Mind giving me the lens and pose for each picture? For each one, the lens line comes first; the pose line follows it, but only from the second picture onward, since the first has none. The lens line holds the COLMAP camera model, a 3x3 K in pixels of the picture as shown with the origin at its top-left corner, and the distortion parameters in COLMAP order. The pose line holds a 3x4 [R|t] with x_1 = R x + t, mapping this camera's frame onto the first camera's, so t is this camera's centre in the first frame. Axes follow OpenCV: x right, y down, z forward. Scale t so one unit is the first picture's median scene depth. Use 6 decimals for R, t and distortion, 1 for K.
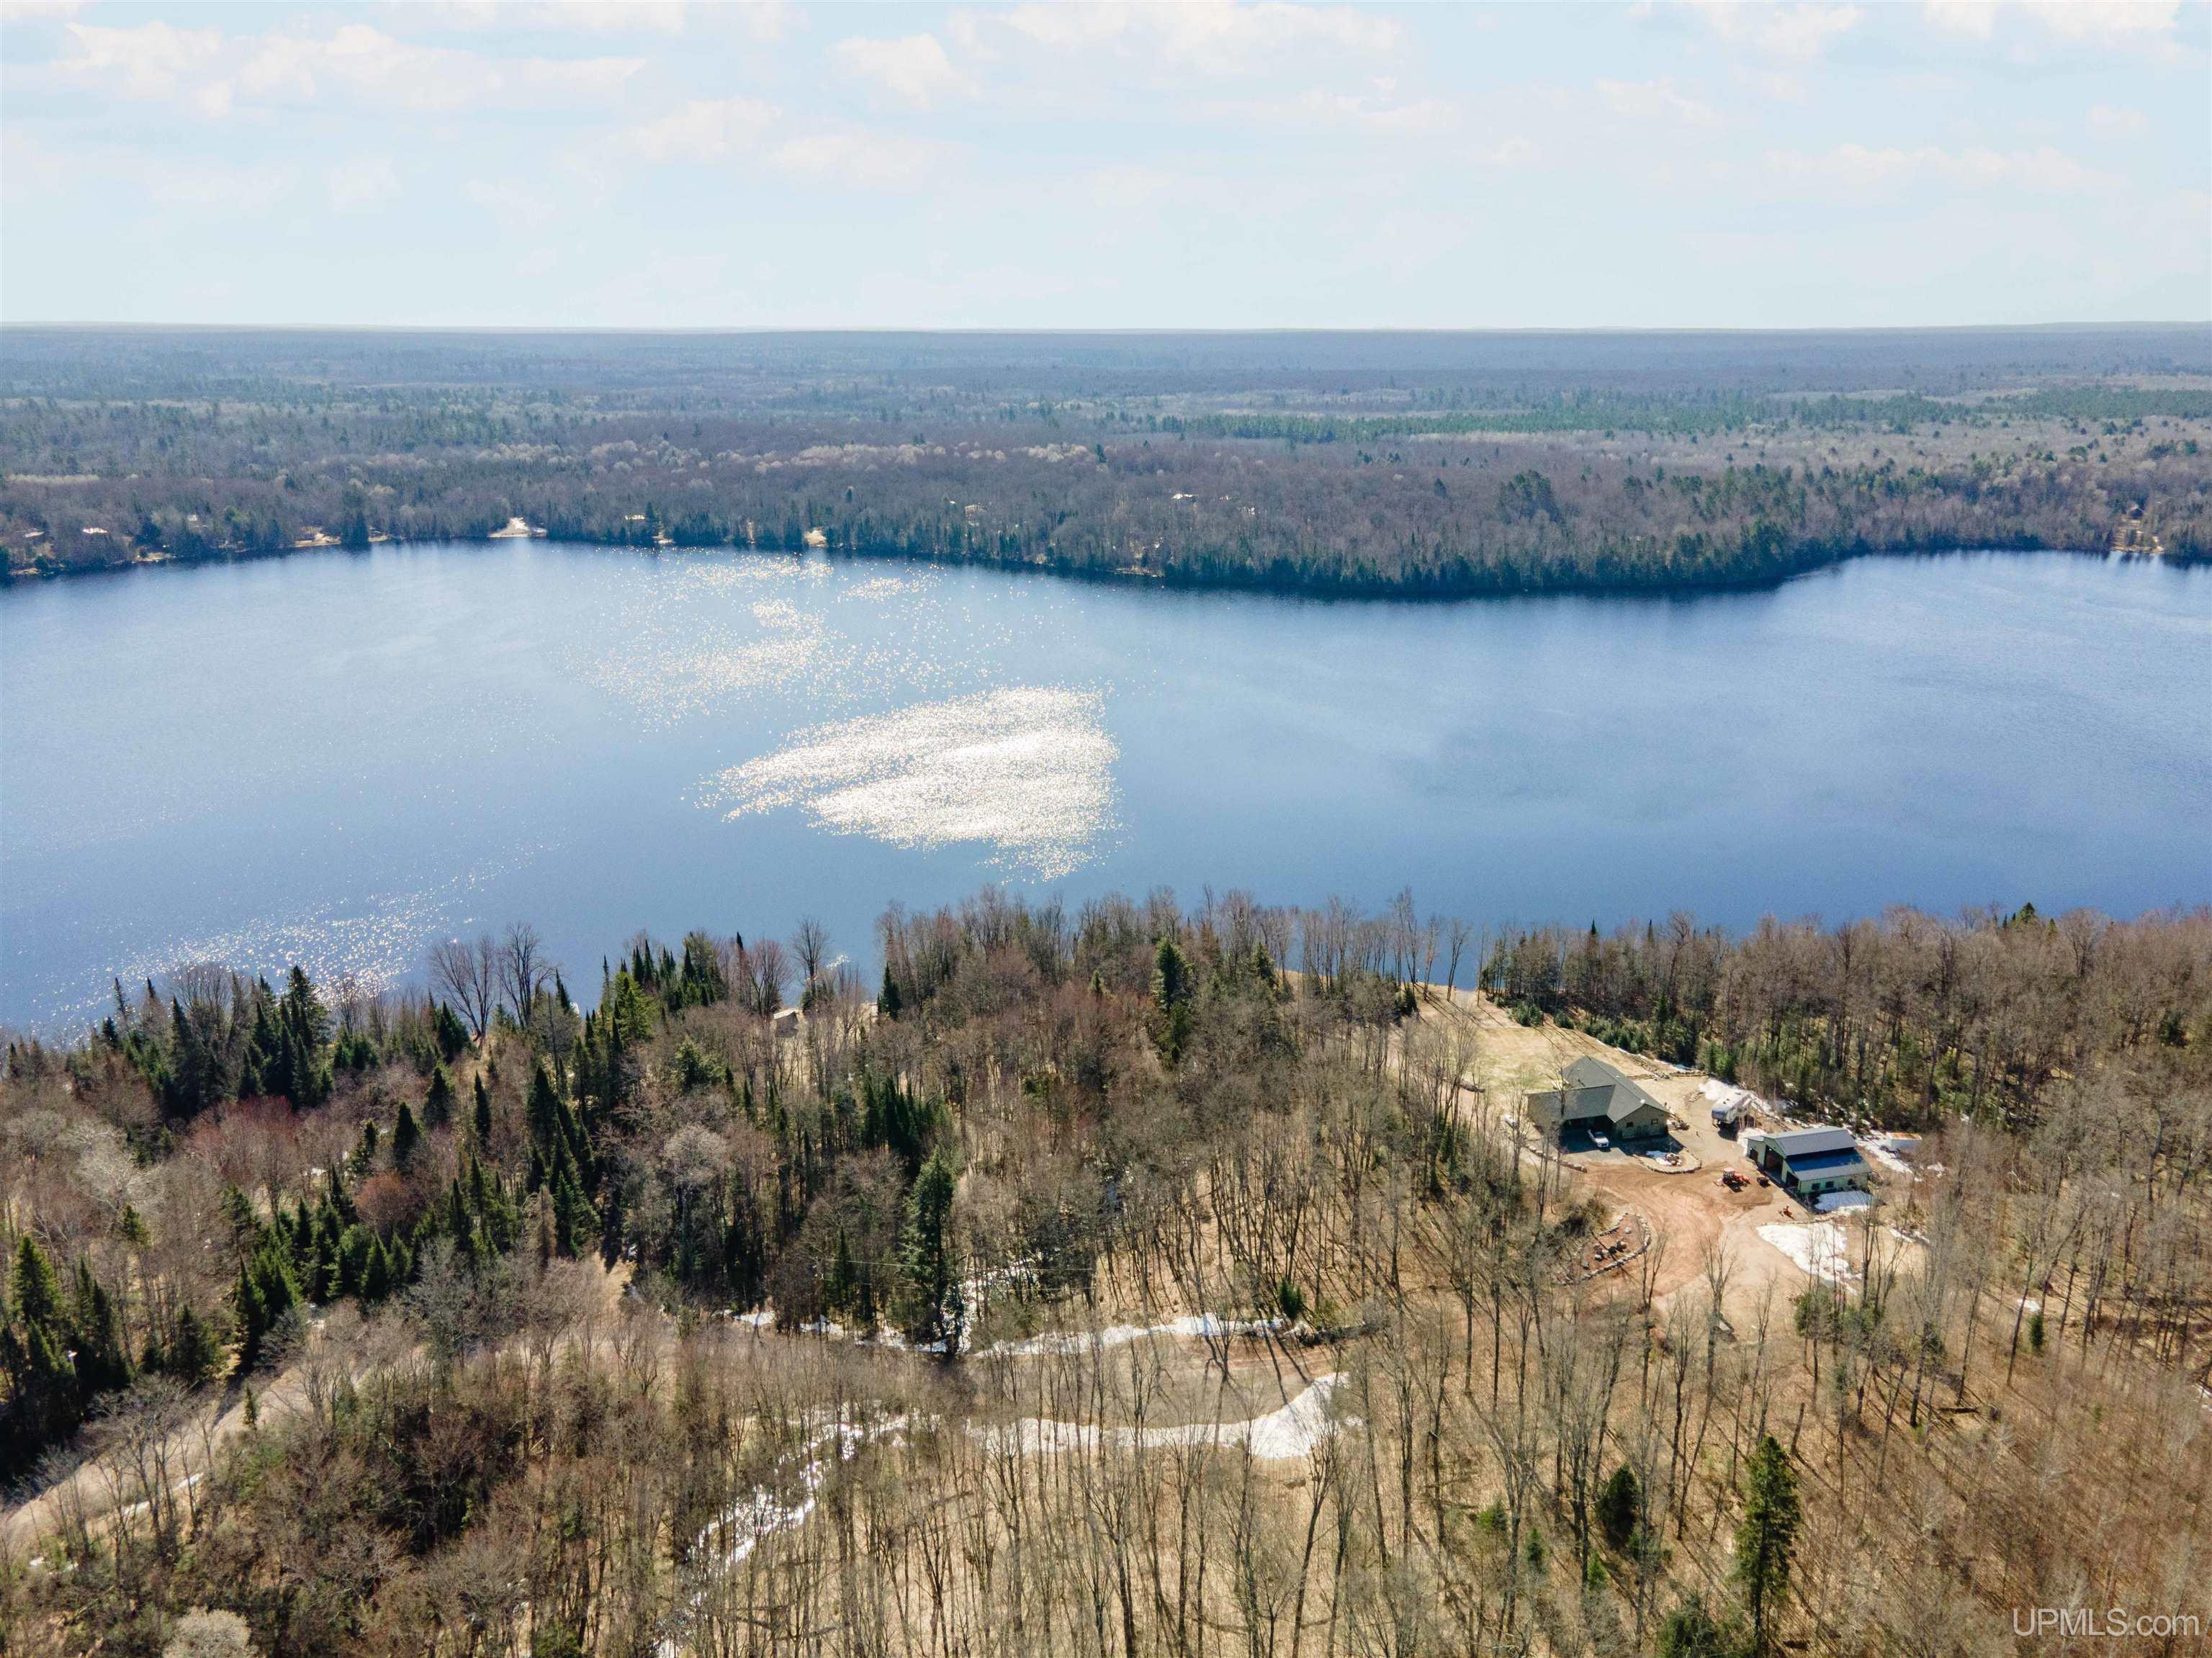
lens RADIAL K [[1724.1, 0, 1106.0], [0, 1724.1, 829.0], [0, 0, 1]] dist [0.041513, 0.003743]
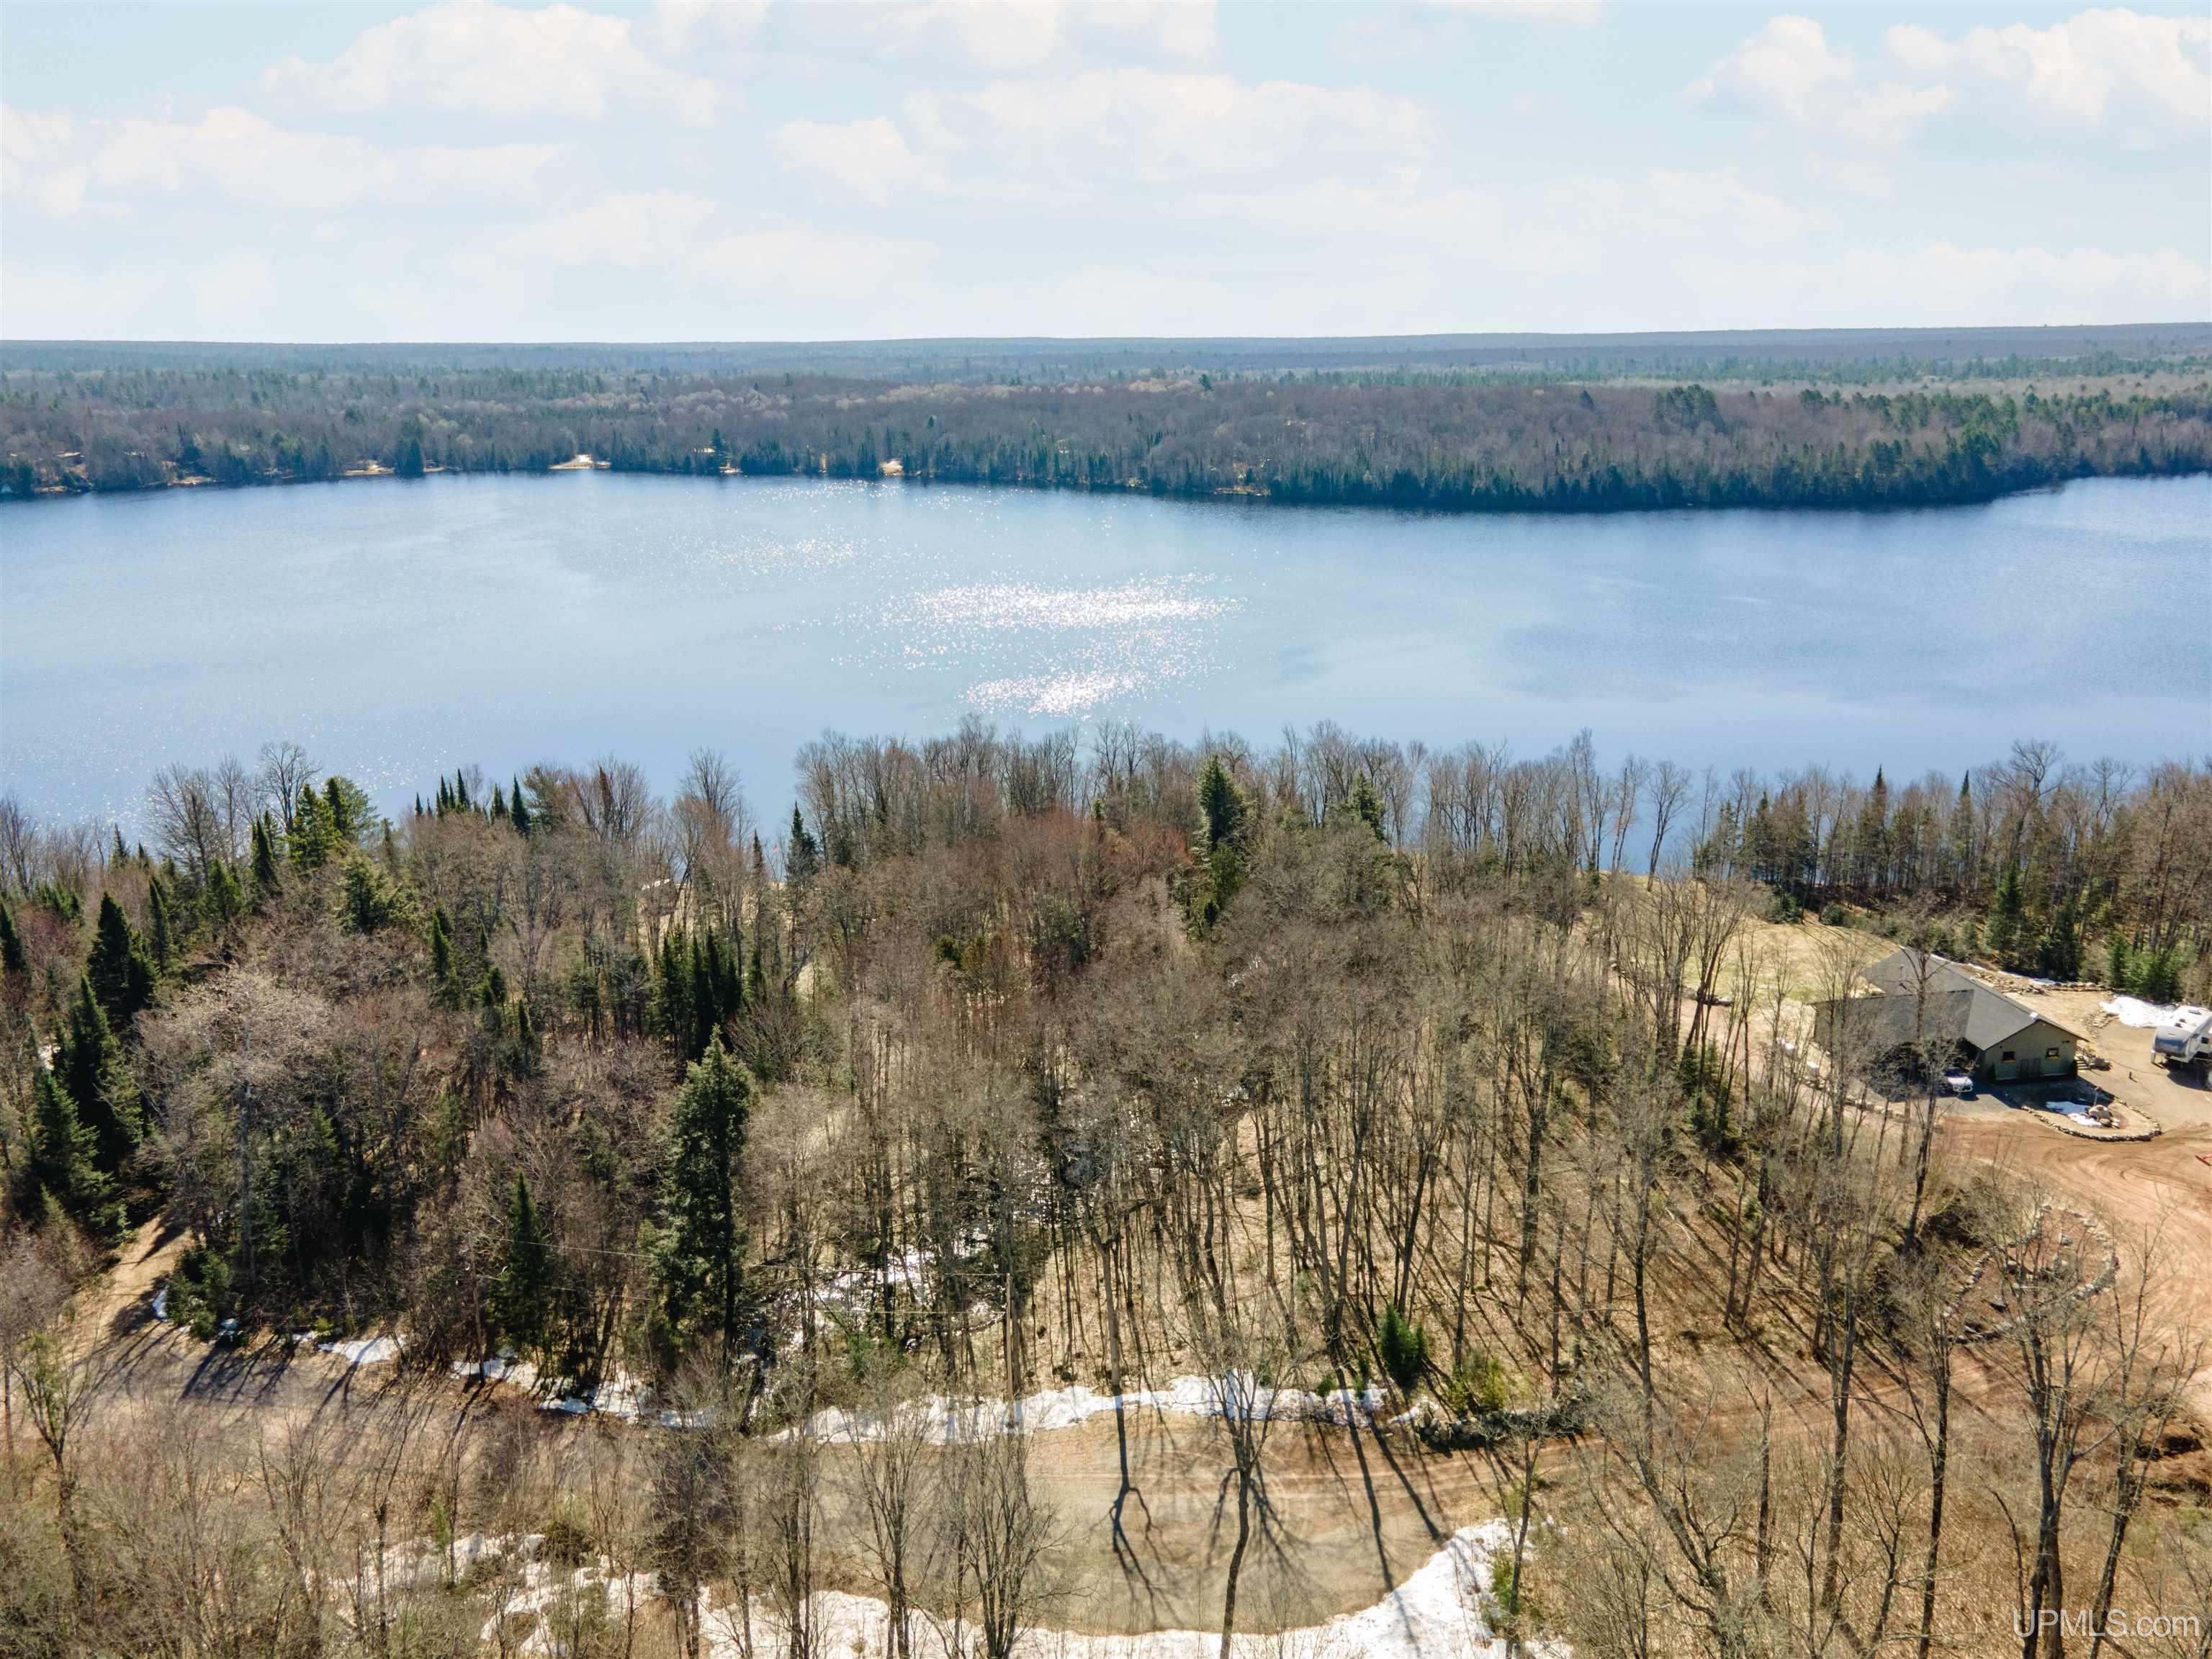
lens RADIAL K [[1666.8, 0, 1106.0], [0, 1666.8, 829.5], [0, 0, 1]] dist [-0.001489, 0.088983]
pose [[0.997190, 0.014939, -0.073415, 0.039081], [-0.015743, 0.999822, -0.010375, 0.092411], [0.073247, 0.011502, 0.997248, 0.368976]]
